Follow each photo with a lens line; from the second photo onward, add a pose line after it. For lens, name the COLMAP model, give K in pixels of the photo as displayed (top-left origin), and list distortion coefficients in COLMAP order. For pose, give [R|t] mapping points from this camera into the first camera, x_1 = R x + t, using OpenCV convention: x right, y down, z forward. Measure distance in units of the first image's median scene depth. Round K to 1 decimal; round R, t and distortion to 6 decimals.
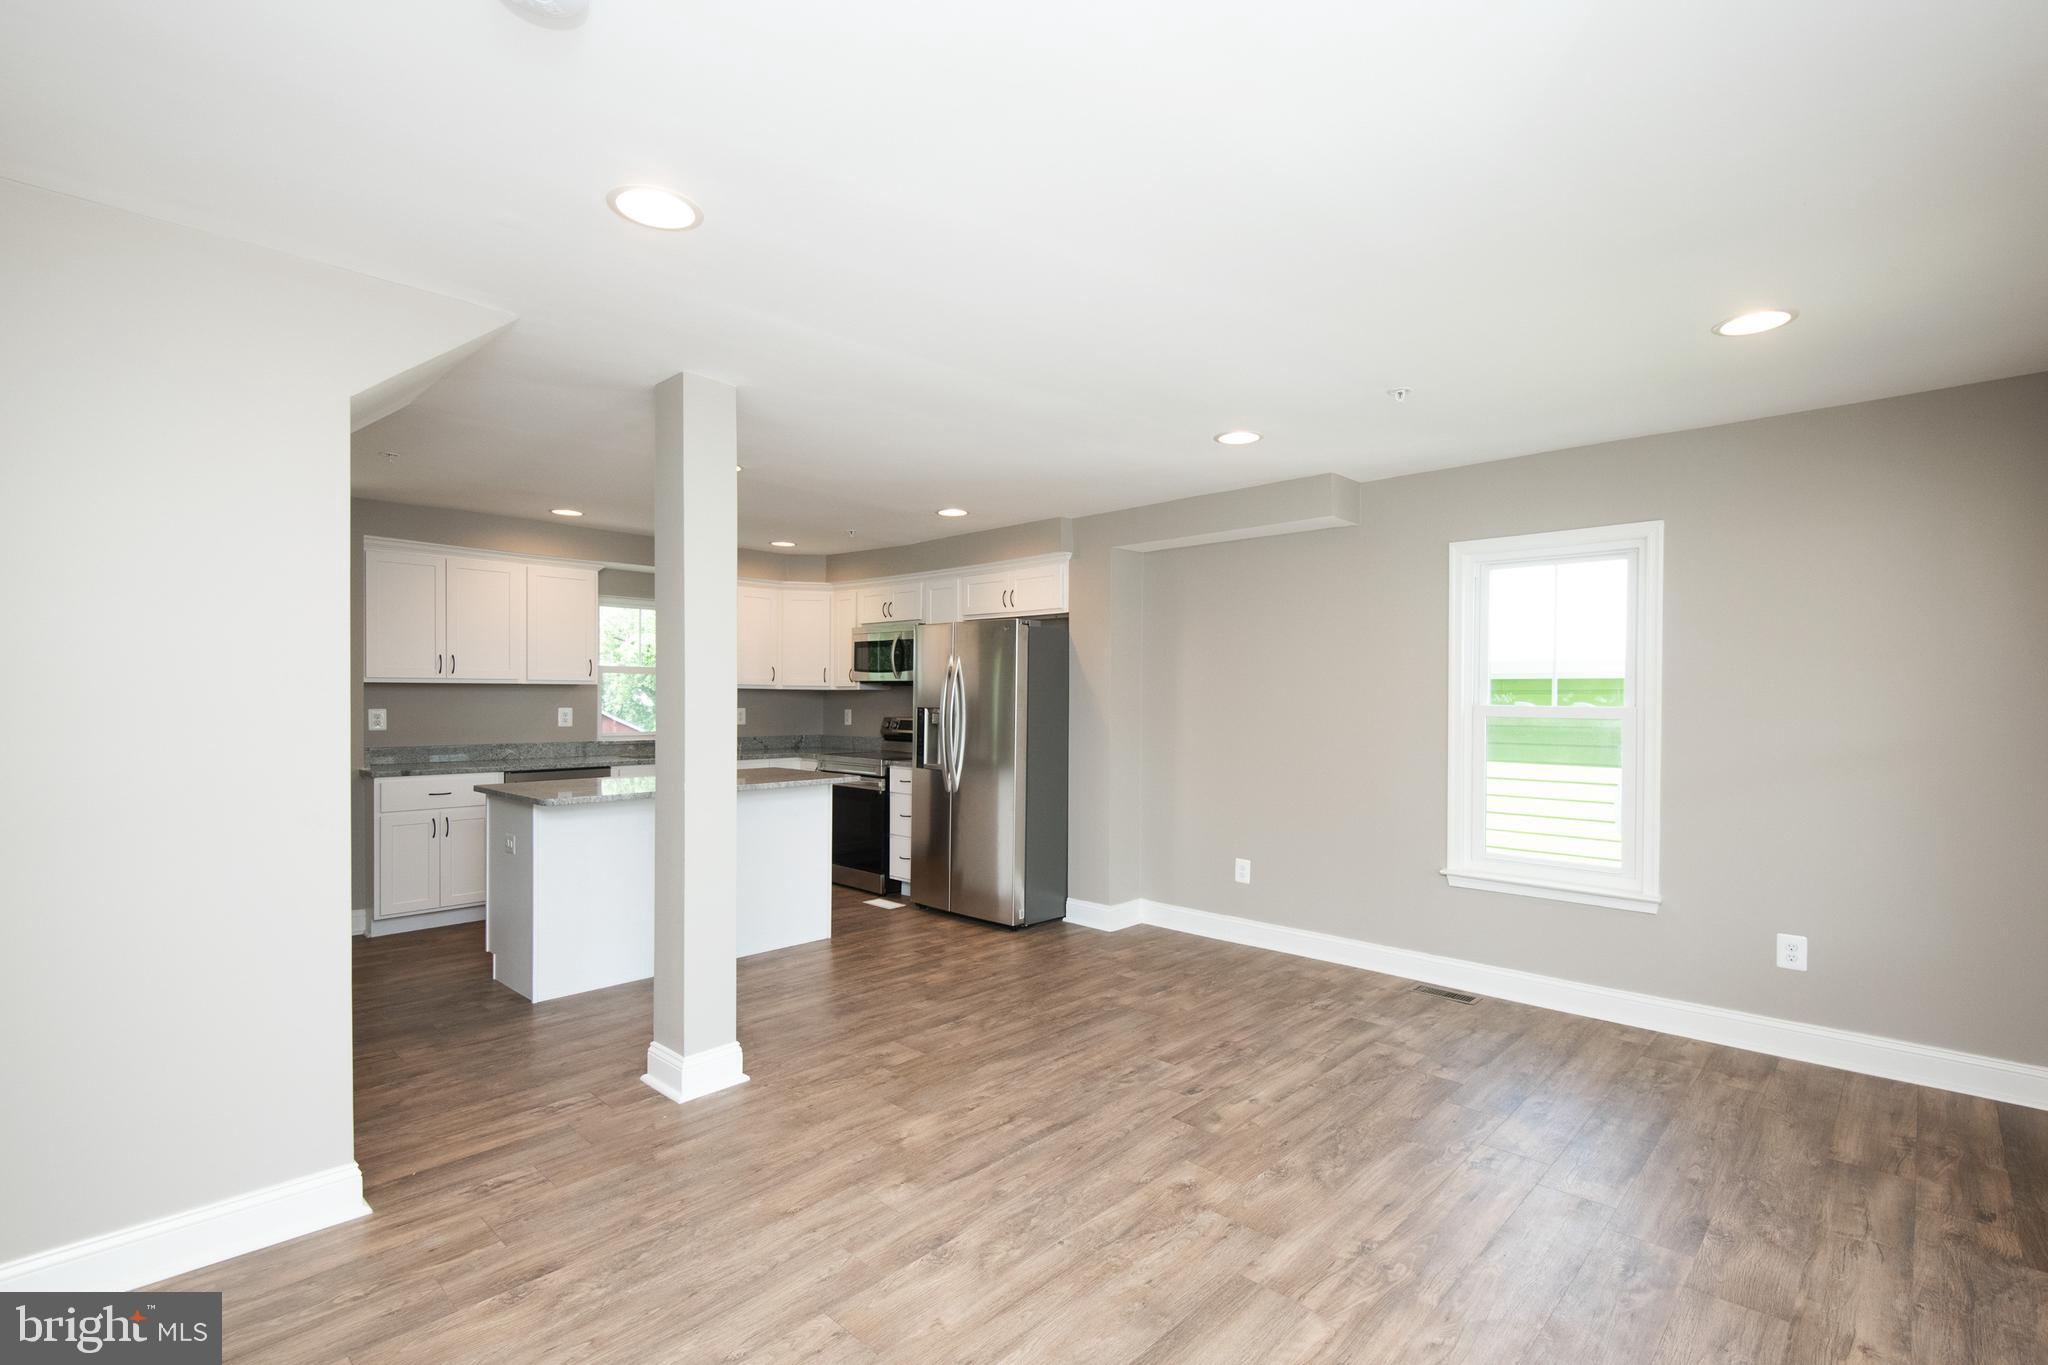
lens RADIAL K [[936.3, 0, 1037.5], [0, 936.3, 709.1], [0, 0, 1]] dist [0.019347, -0.016752]
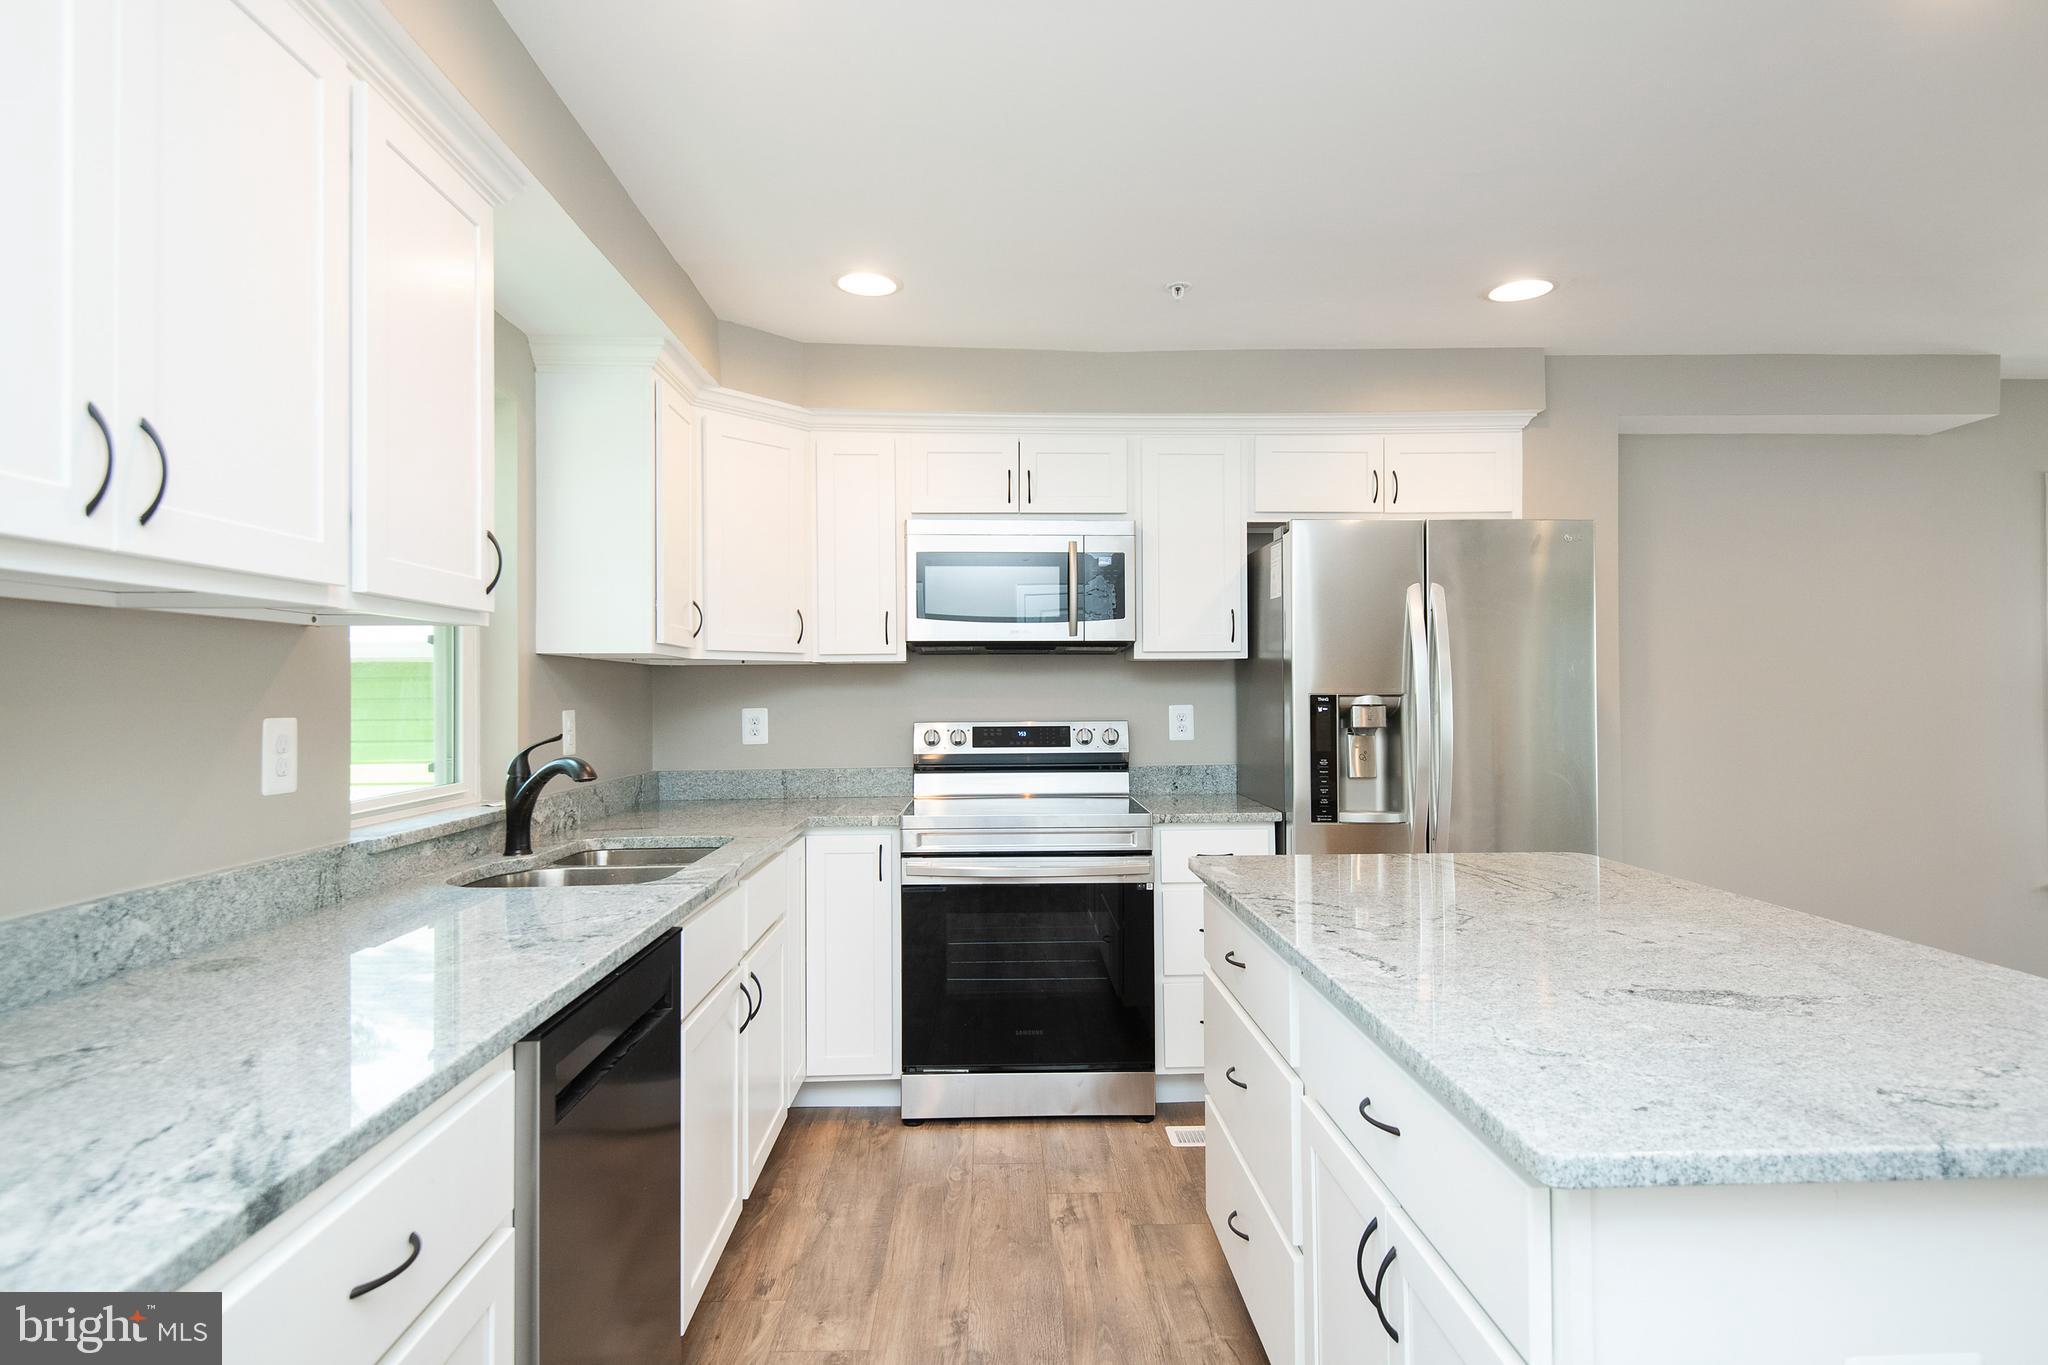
lens RADIAL K [[1108.7, 0, 1034.7], [0, 1108.7, 672.3], [0, 0, 1]] dist [0.018817, -0.008866]
pose [[0.693857, 0.001771, 0.720111, -0.841287], [0.018386, 0.999627, -0.020174, -0.005915], [-0.719878, 0.027238, 0.693566, 0.950216]]
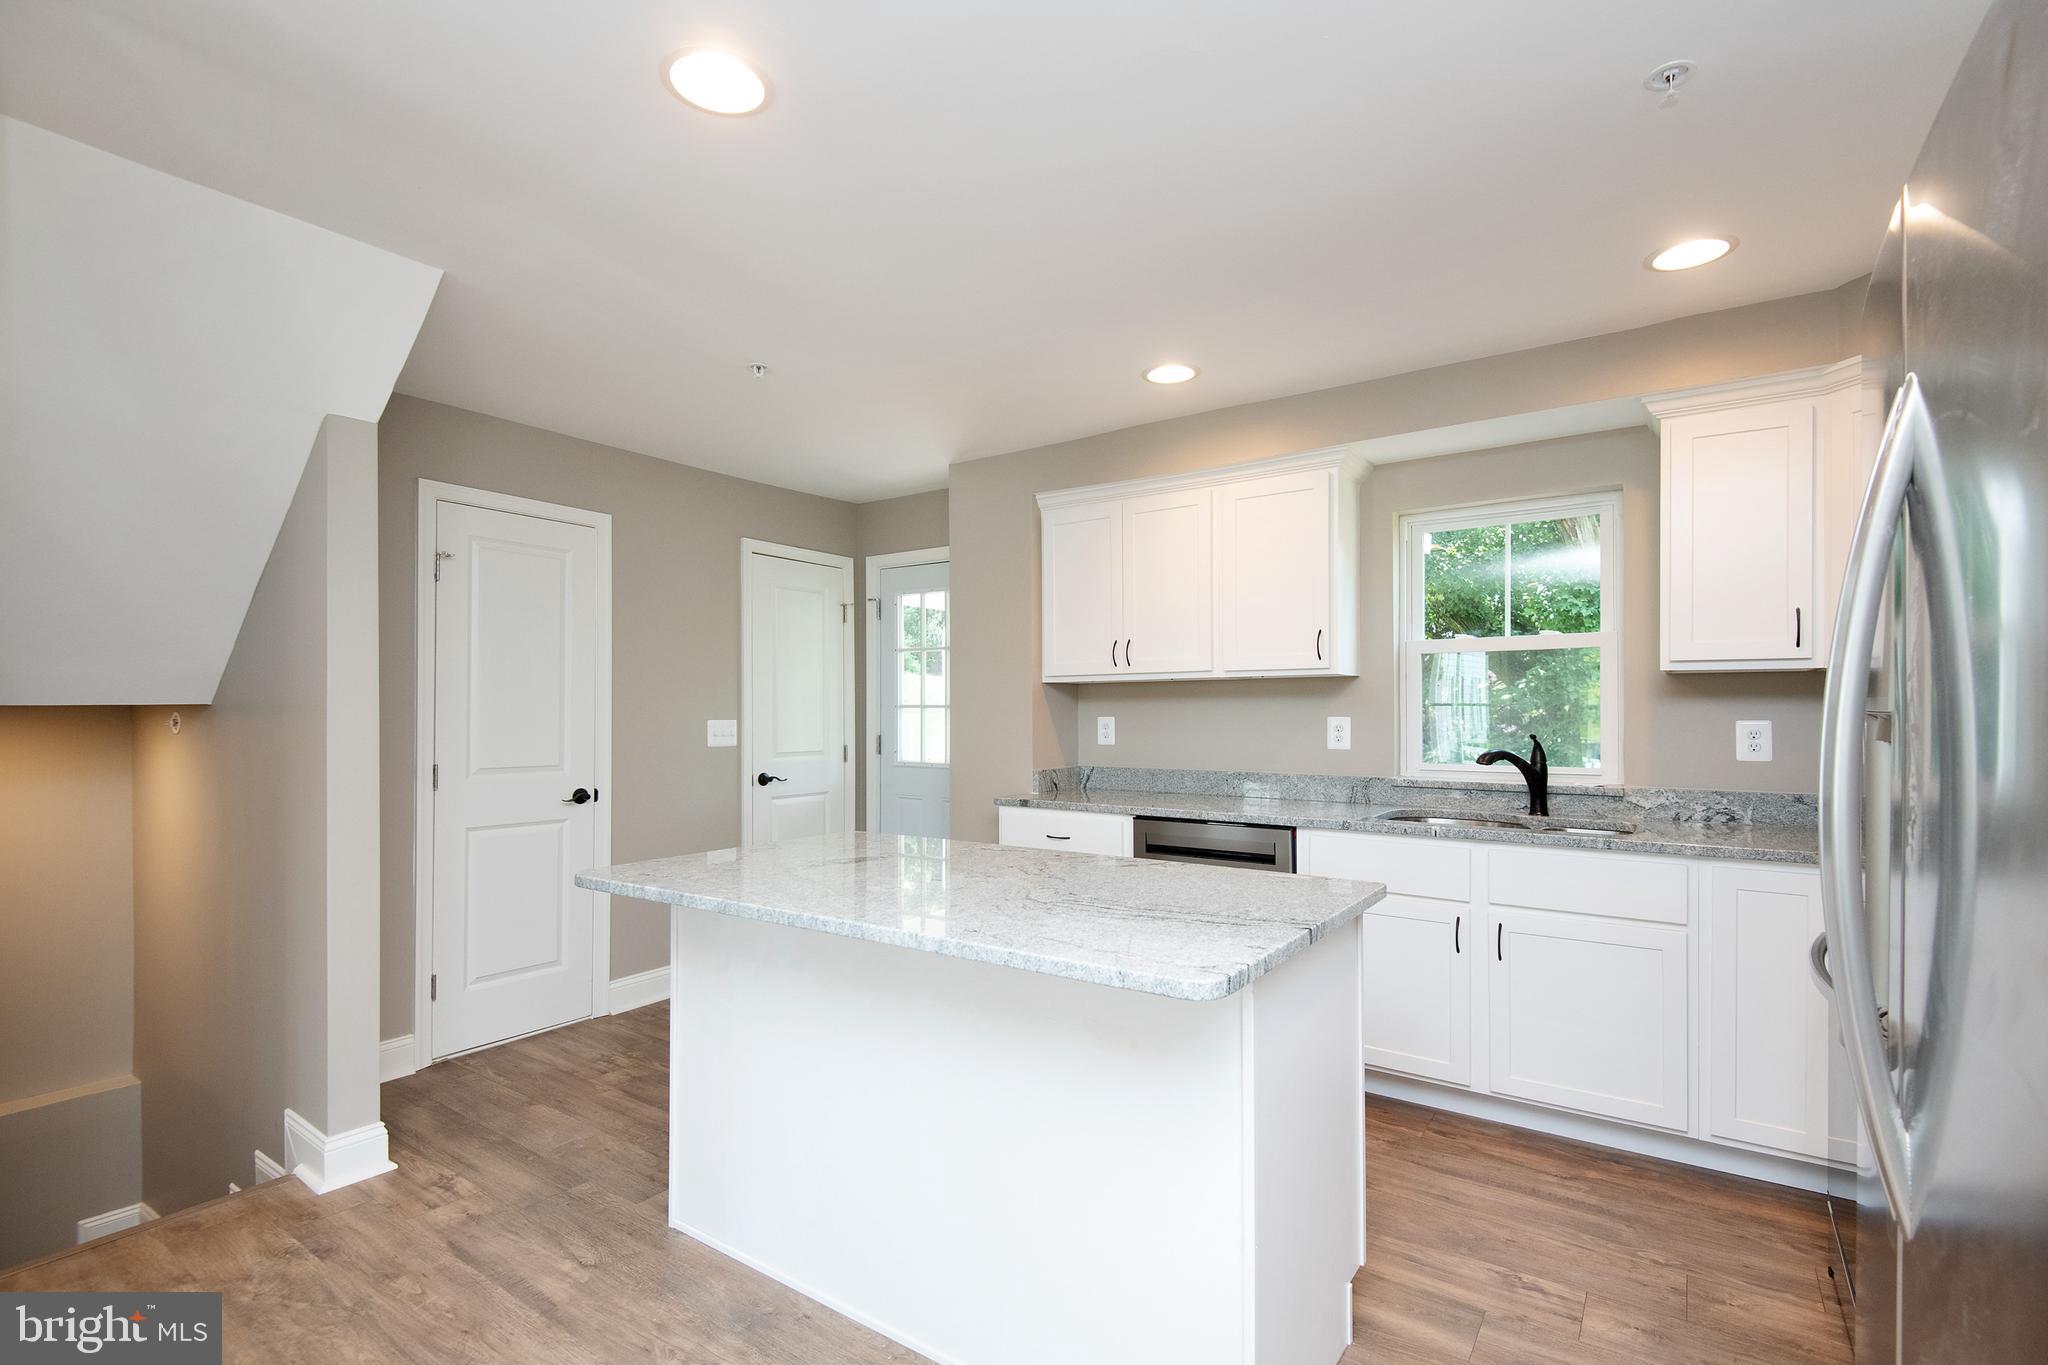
lens RADIAL K [[936.3, 0, 1019.6], [0, 936.3, 708.3], [0, 0, 1]] dist [0.019347, -0.016752]
pose [[0.142050, -0.006898, -0.989835, 0.065276], [-0.006990, 0.999944, -0.007972, -0.001127], [0.989835, 0.008051, 0.141994, 1.053840]]
